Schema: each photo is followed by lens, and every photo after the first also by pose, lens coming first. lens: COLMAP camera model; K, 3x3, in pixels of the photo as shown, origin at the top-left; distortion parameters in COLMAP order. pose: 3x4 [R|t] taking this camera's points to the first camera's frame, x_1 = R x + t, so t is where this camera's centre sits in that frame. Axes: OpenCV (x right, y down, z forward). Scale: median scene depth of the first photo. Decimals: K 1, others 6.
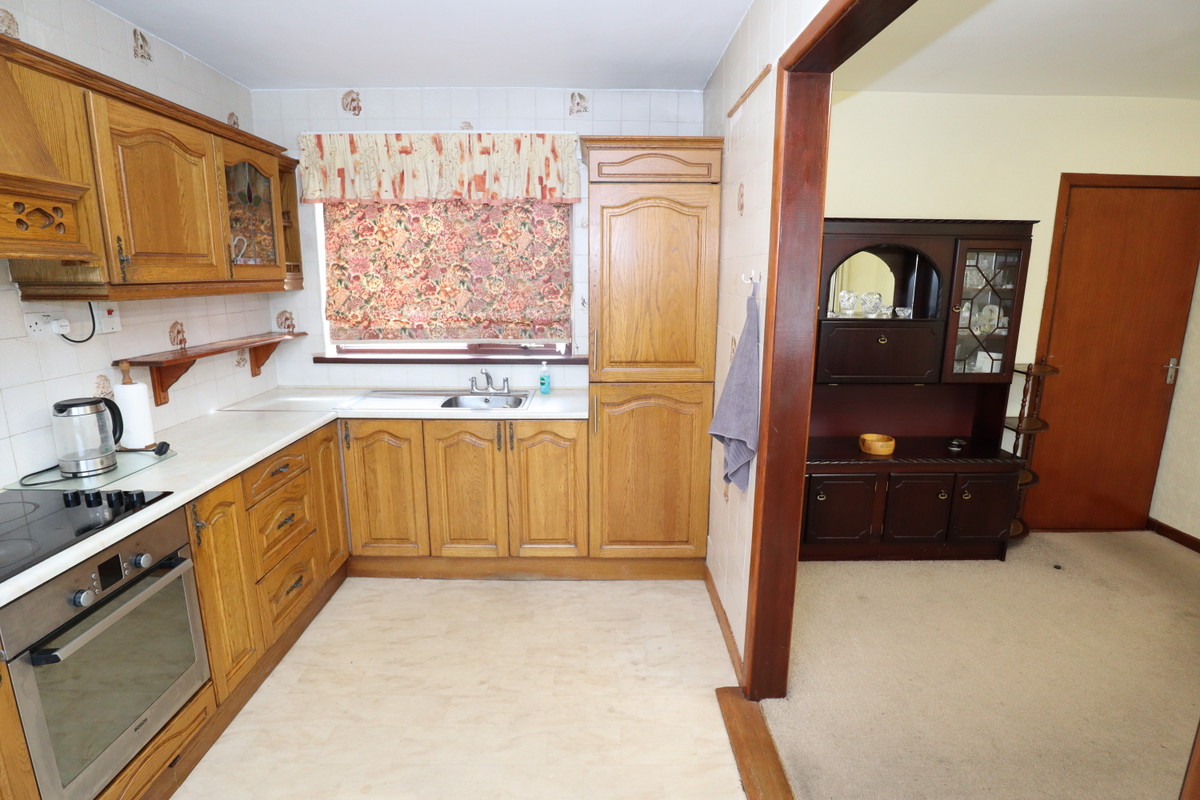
lens RADIAL K [[605.4, 0, 600.0], [0, 605.4, 400.0], [0, 0, 1]] dist [-0.049769, 0.014539]
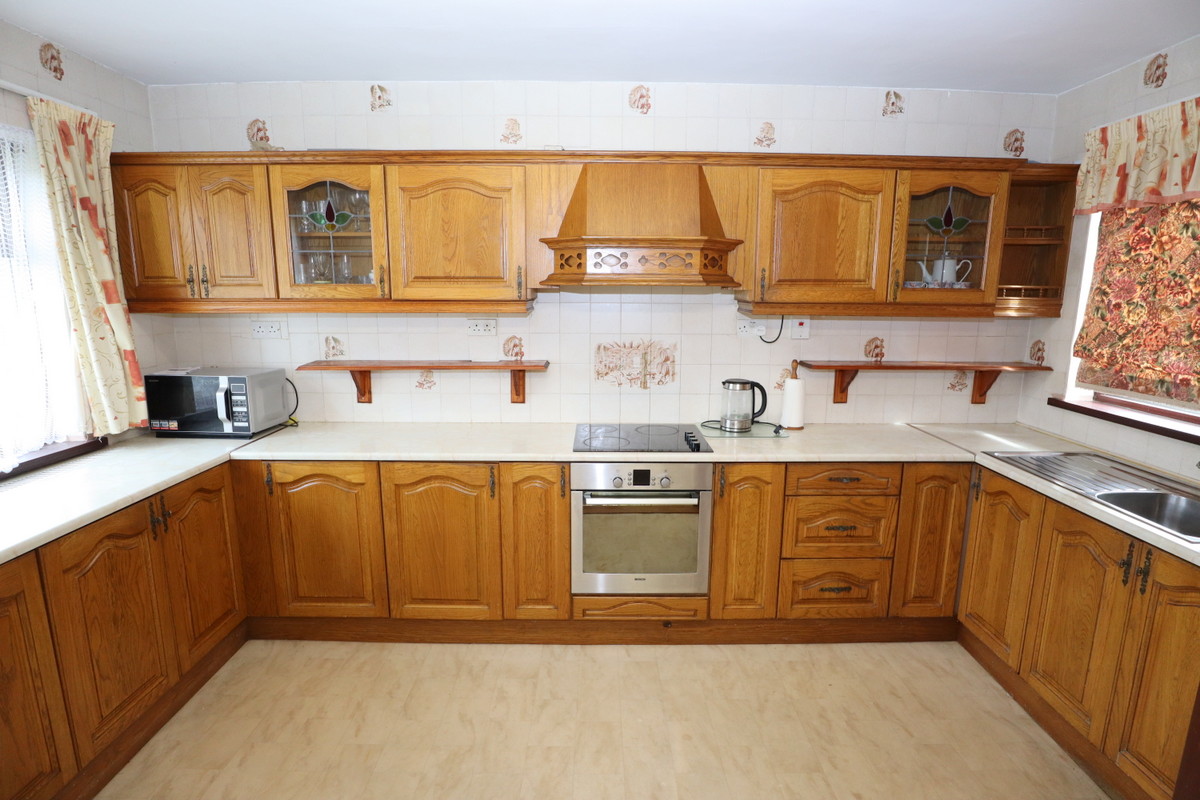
lens RADIAL K [[605.4, 0, 600.0], [0, 605.4, 400.0], [0, 0, 1]] dist [-0.049769, 0.014539]
pose [[-0.011114, 0.174823, -0.984537, 0.362406], [-0.208873, 0.962472, 0.173263, -0.083080], [0.977880, 0.207569, 0.025819, 0.373354]]
